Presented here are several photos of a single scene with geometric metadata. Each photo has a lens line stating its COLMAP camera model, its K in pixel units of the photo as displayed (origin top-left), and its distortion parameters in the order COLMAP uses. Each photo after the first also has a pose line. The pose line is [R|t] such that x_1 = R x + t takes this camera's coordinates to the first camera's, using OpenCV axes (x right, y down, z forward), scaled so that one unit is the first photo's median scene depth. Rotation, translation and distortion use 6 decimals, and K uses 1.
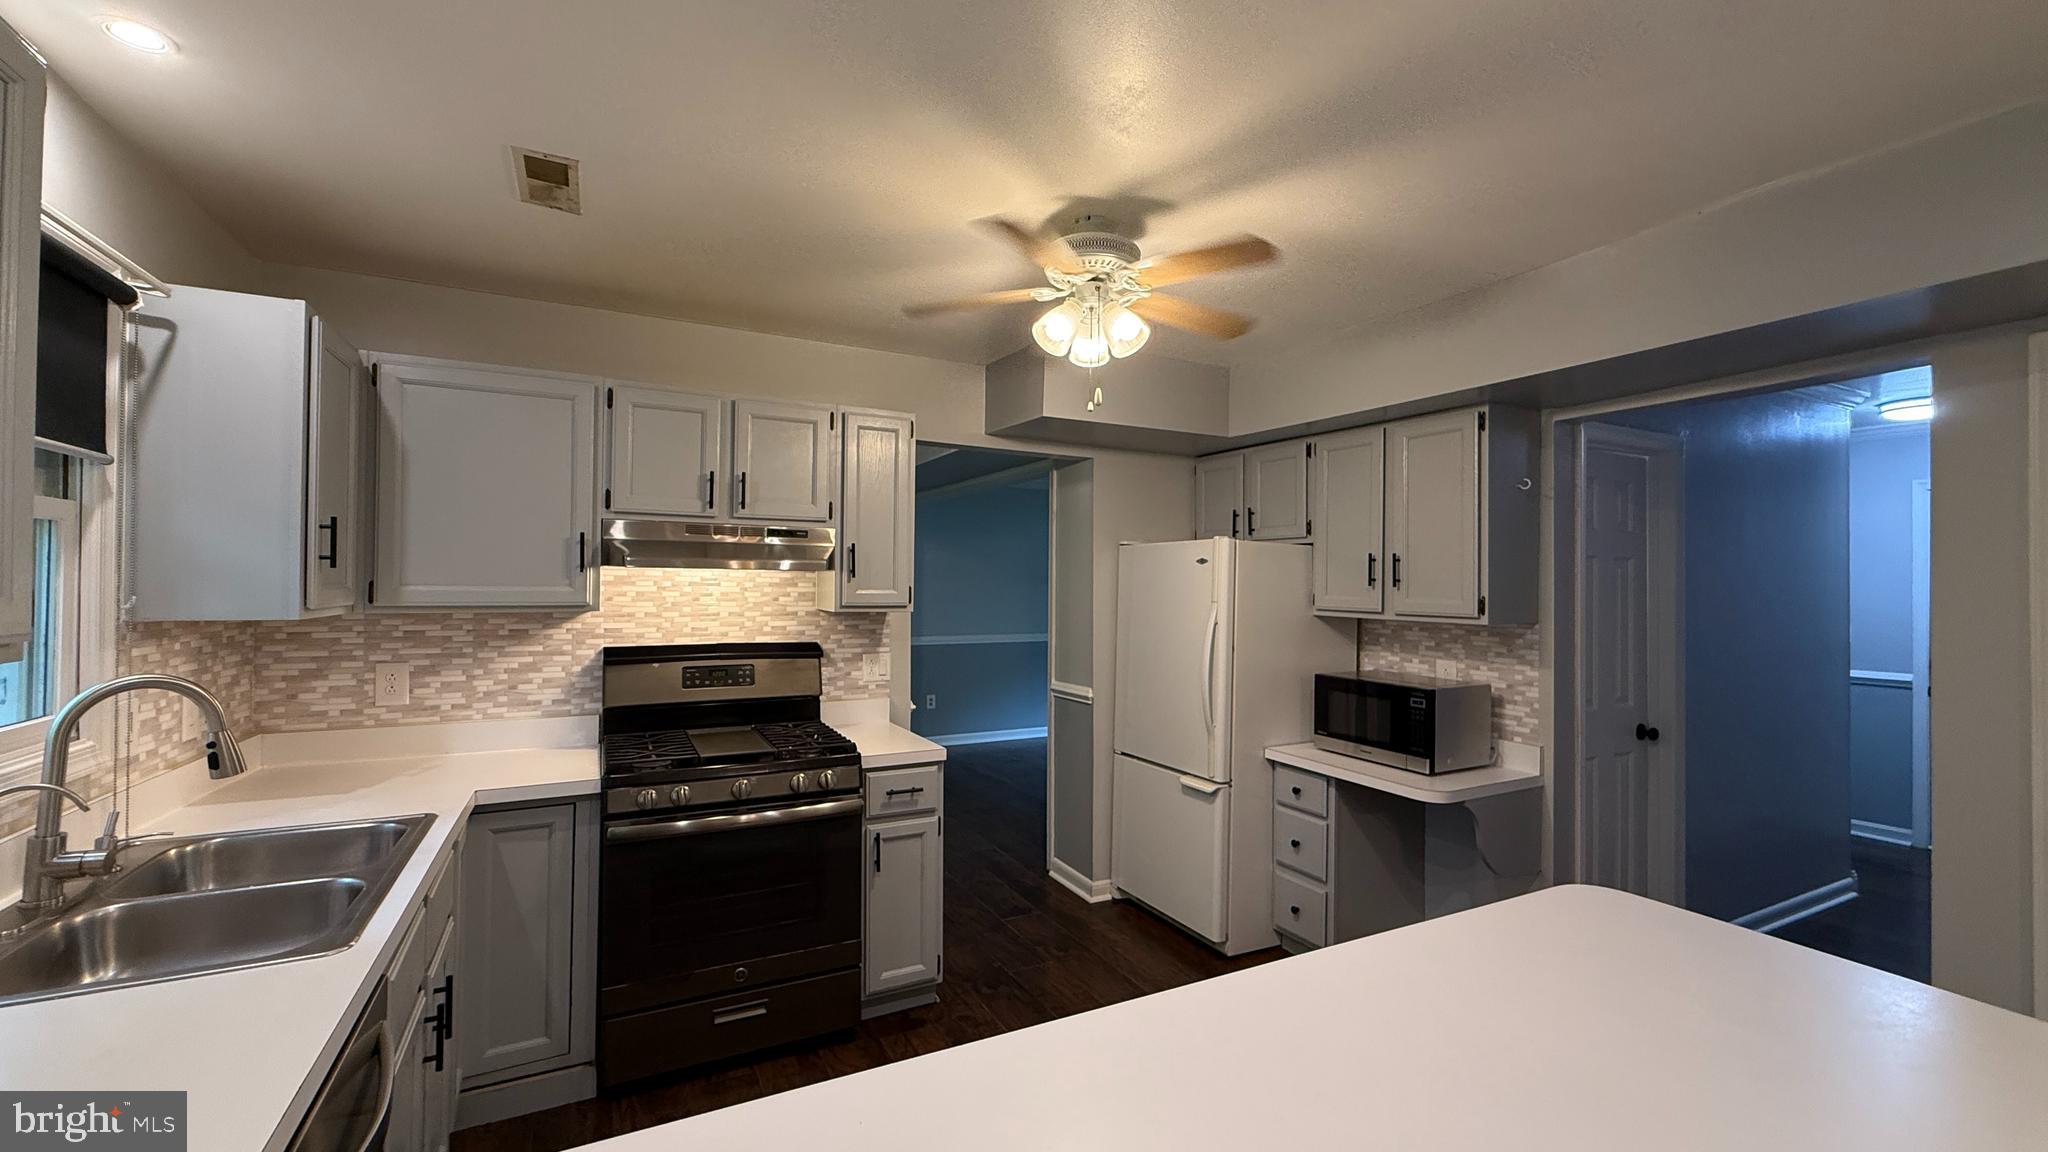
lens RADIAL K [[812.1, 0, 1014.9], [0, 812.1, 576.7], [0, 0, 1]] dist [-0.001839, -0.000247]
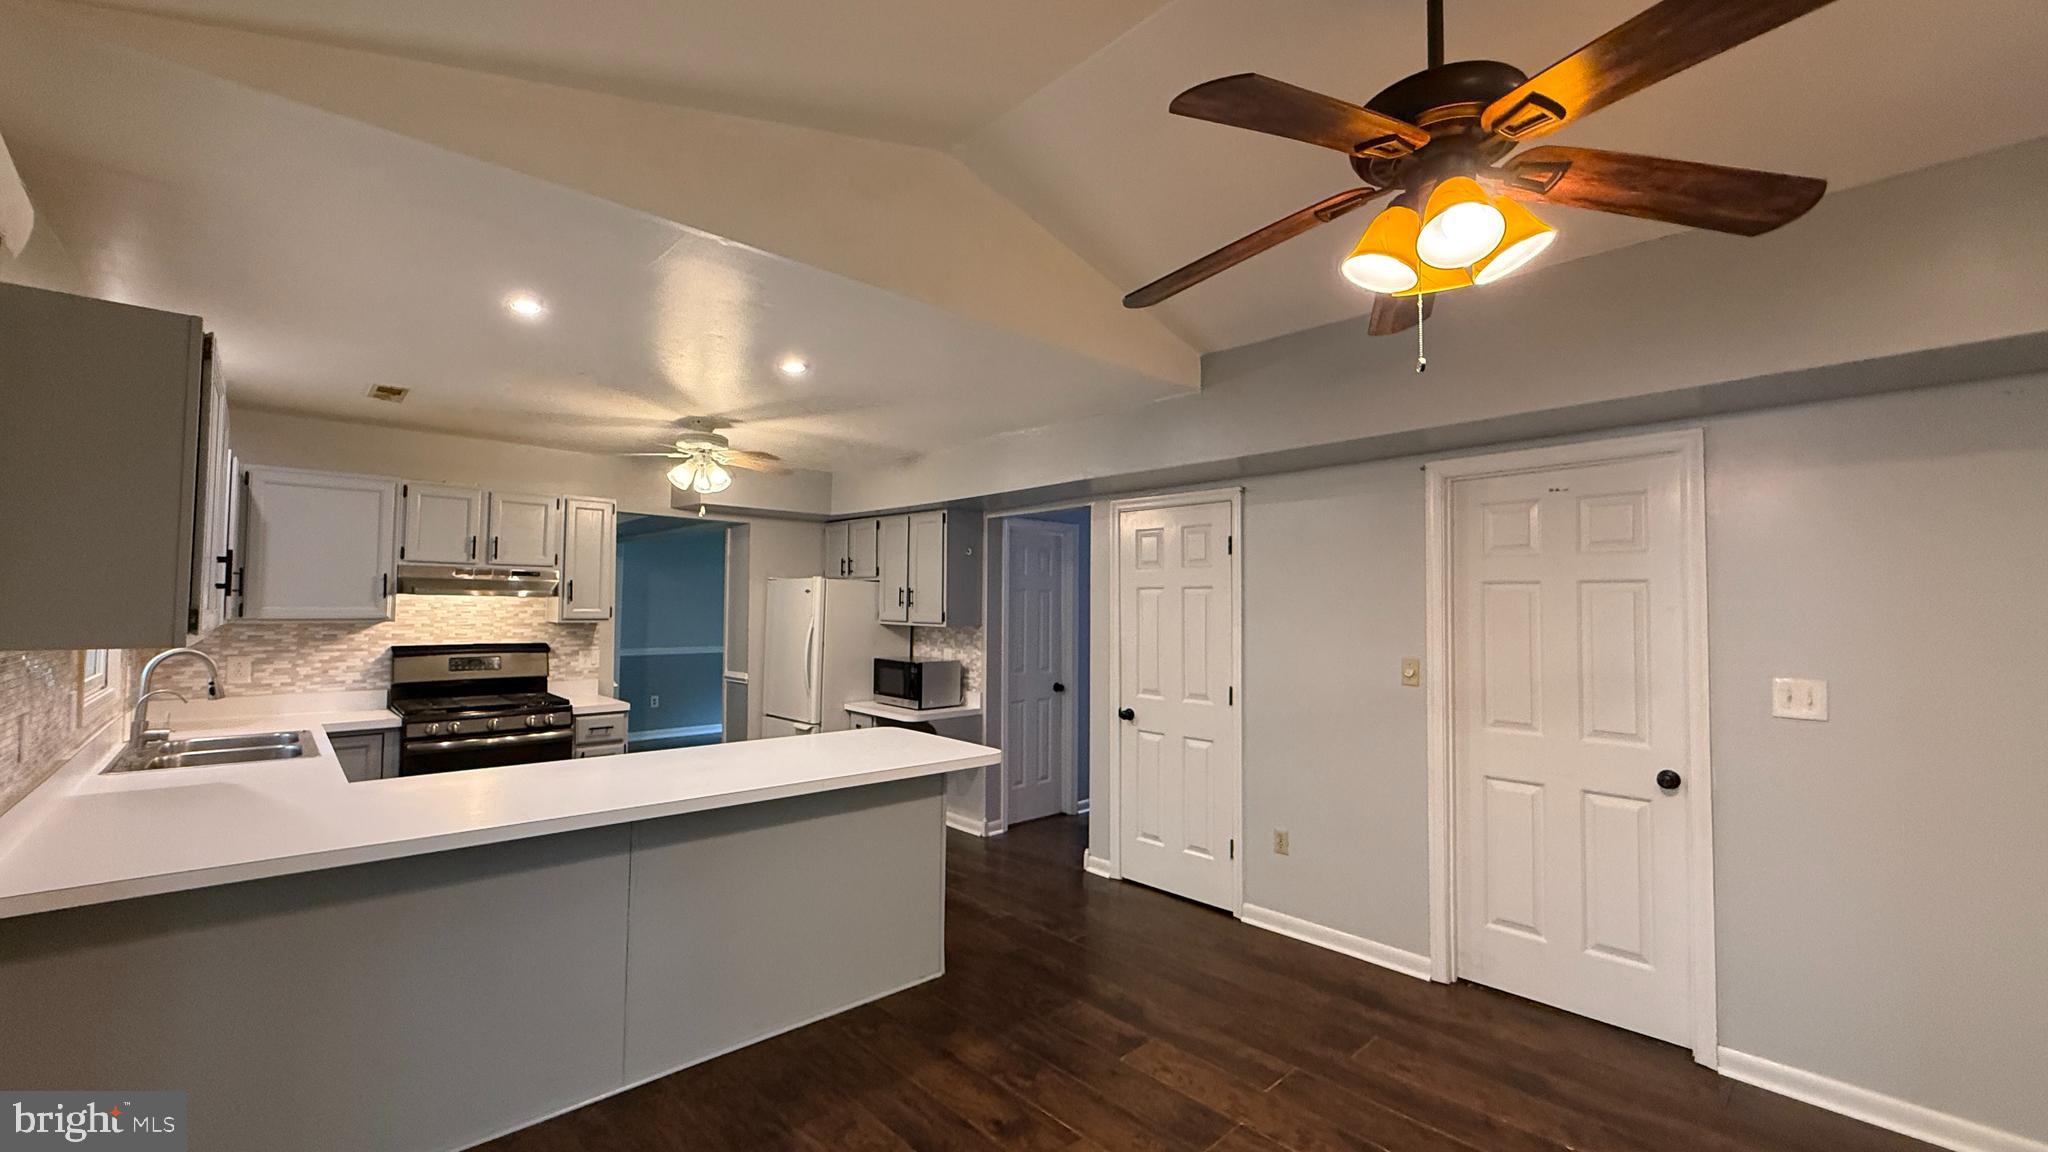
lens RADIAL K [[812.1, 0, 1014.9], [0, 812.1, 576.7], [0, 0, 1]] dist [-0.001839, -0.000247]
pose [[0.963133, 0.009091, 0.268872, 0.220468], [-0.002126, 0.999655, -0.026187, -0.007274], [-0.269017, 0.024650, 0.962820, -0.807715]]
